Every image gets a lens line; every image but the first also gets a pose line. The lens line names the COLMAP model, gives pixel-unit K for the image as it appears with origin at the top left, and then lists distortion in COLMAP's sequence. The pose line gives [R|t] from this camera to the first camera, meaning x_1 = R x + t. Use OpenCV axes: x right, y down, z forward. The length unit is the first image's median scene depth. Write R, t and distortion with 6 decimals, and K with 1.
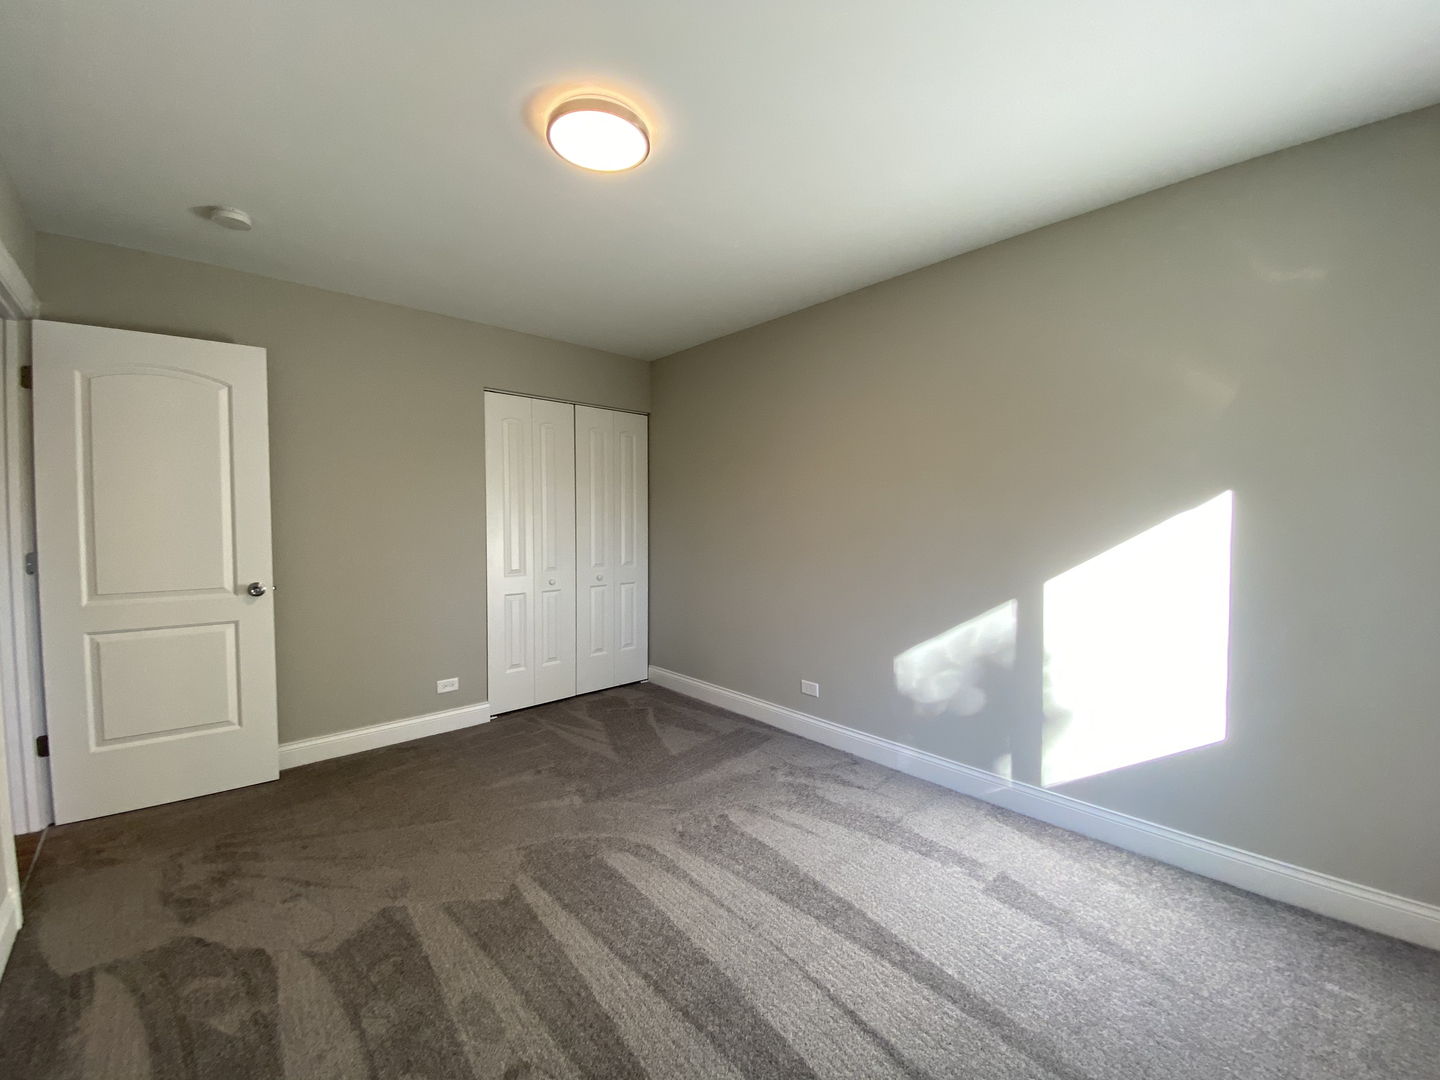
lens RADIAL K [[585.3, 0, 718.8], [0, 585.3, 537.7], [0, 0, 1]] dist [0.029755, -0.020803]
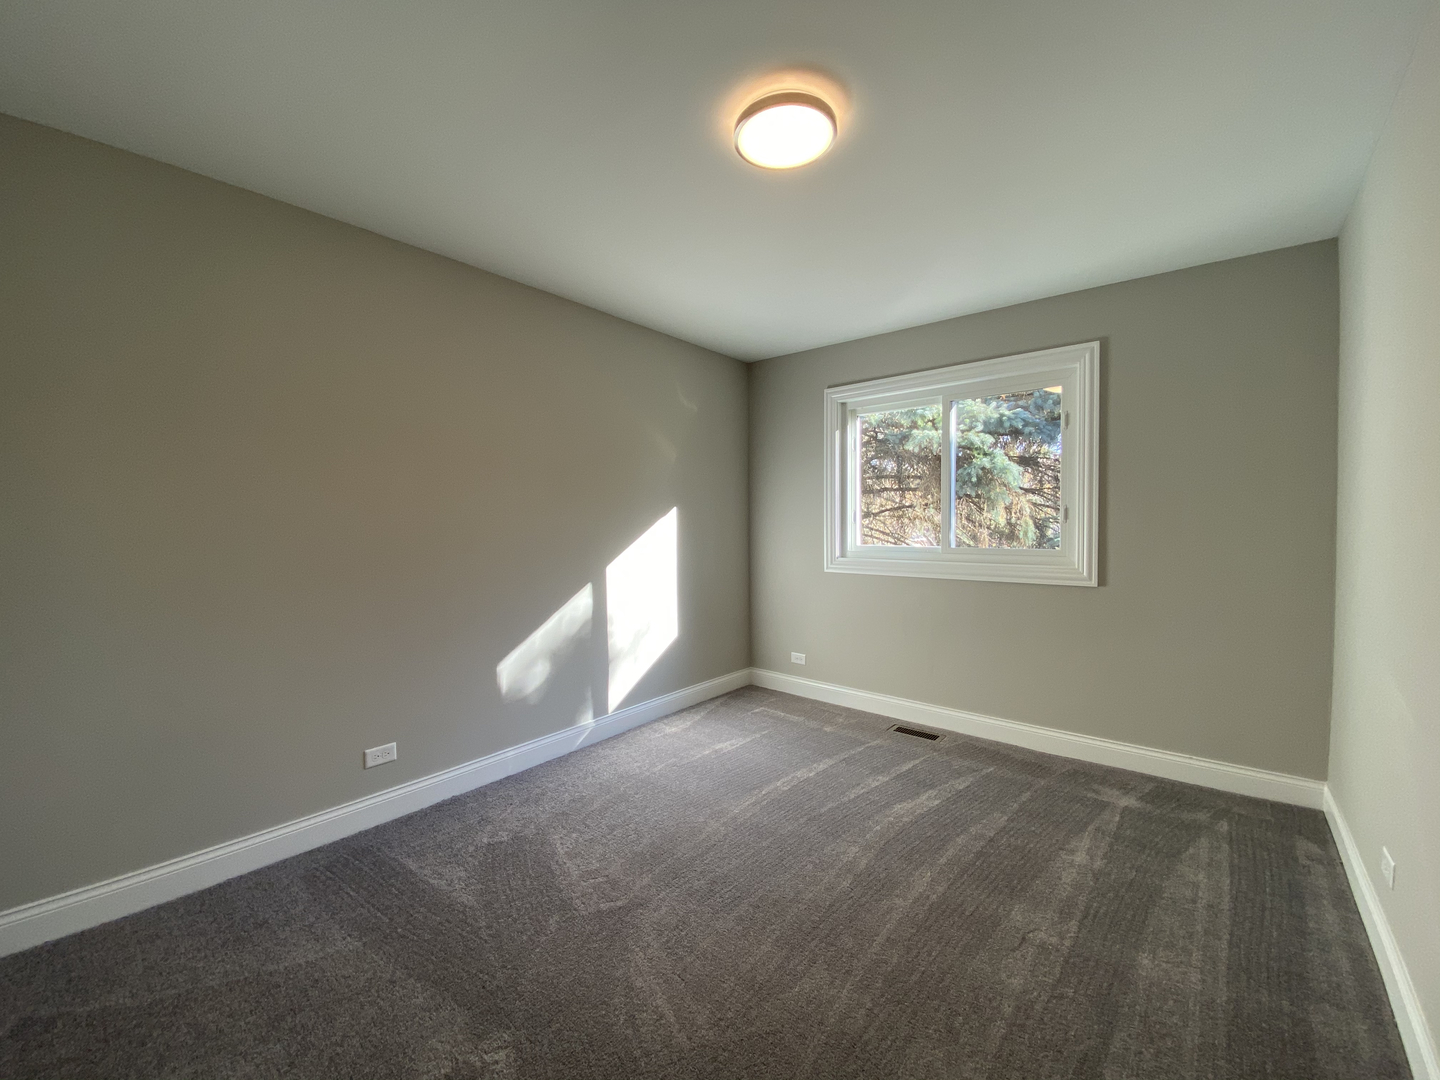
lens RADIAL K [[585.3, 0, 718.8], [0, 585.3, 537.7], [0, 0, 1]] dist [0.029755, -0.020803]
pose [[-0.129464, -0.030690, 0.991109, -0.778585], [0.046279, 0.998245, 0.036957, -0.029707], [-0.990503, 0.050652, -0.127817, 0.819916]]
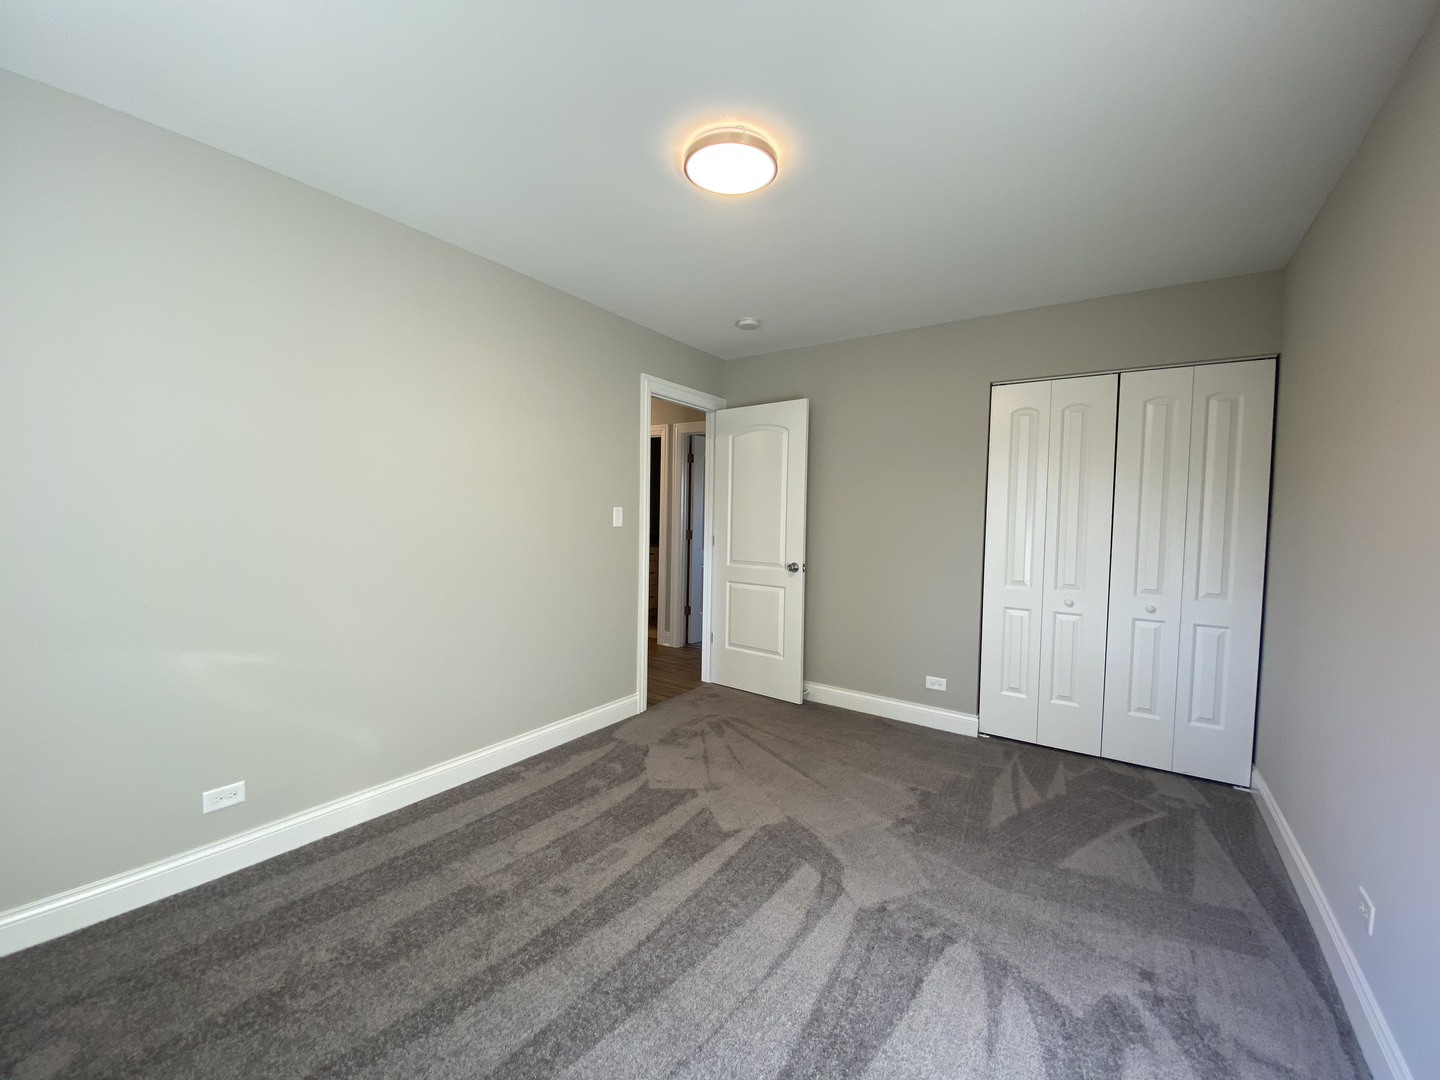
lens RADIAL K [[585.3, 0, 718.8], [0, 585.3, 537.7], [0, 0, 1]] dist [0.029755, -0.020803]
pose [[0.230969, 0.042431, -0.972035, 0.570545], [-0.052462, 0.998138, 0.031104, -0.020346], [0.971546, 0.043811, 0.232765, 0.496028]]
